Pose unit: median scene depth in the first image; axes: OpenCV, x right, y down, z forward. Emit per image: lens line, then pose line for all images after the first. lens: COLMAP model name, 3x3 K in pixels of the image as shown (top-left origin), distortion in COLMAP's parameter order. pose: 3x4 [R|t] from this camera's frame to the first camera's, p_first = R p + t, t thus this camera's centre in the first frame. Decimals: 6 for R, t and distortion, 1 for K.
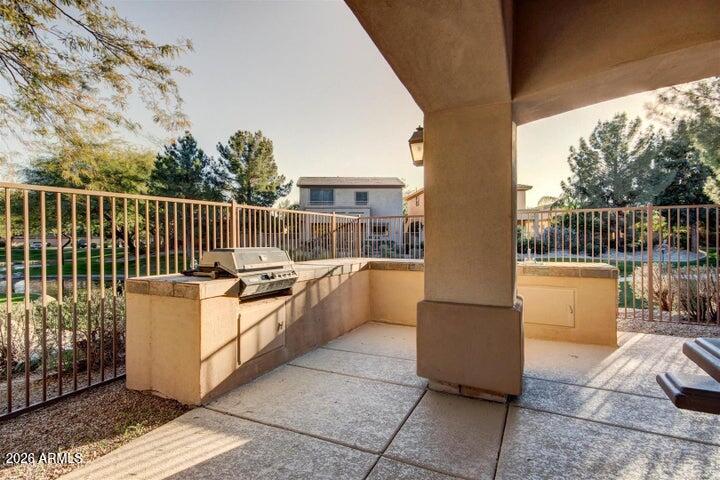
lens RADIAL K [[363.0, 0, 361.8], [0, 363.0, 239.6], [0, 0, 1]] dist [-0.000405, -0.000028]
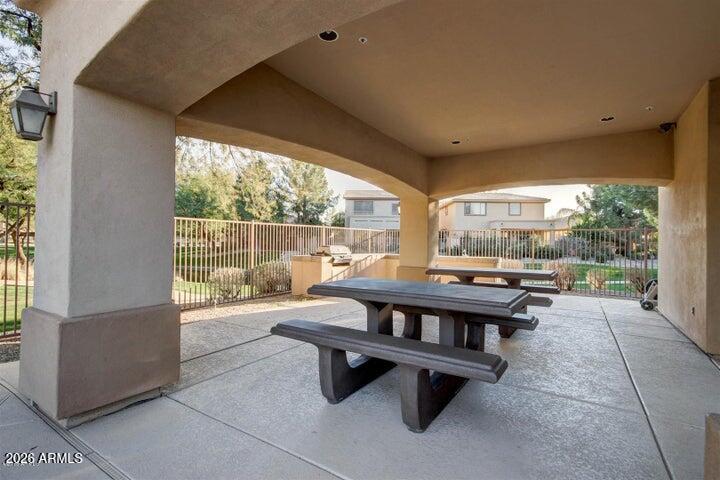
lens RADIAL K [[342.3, 0, 360.9], [0, 342.3, 239.7], [0, 0, 1]] dist [0.000205, 0.000009]
pose [[0.993140, 0.019773, -0.115249, 0.015178], [-0.021071, 0.999727, -0.010055, -0.000127], [0.115019, 0.012414, 0.993286, -0.135649]]
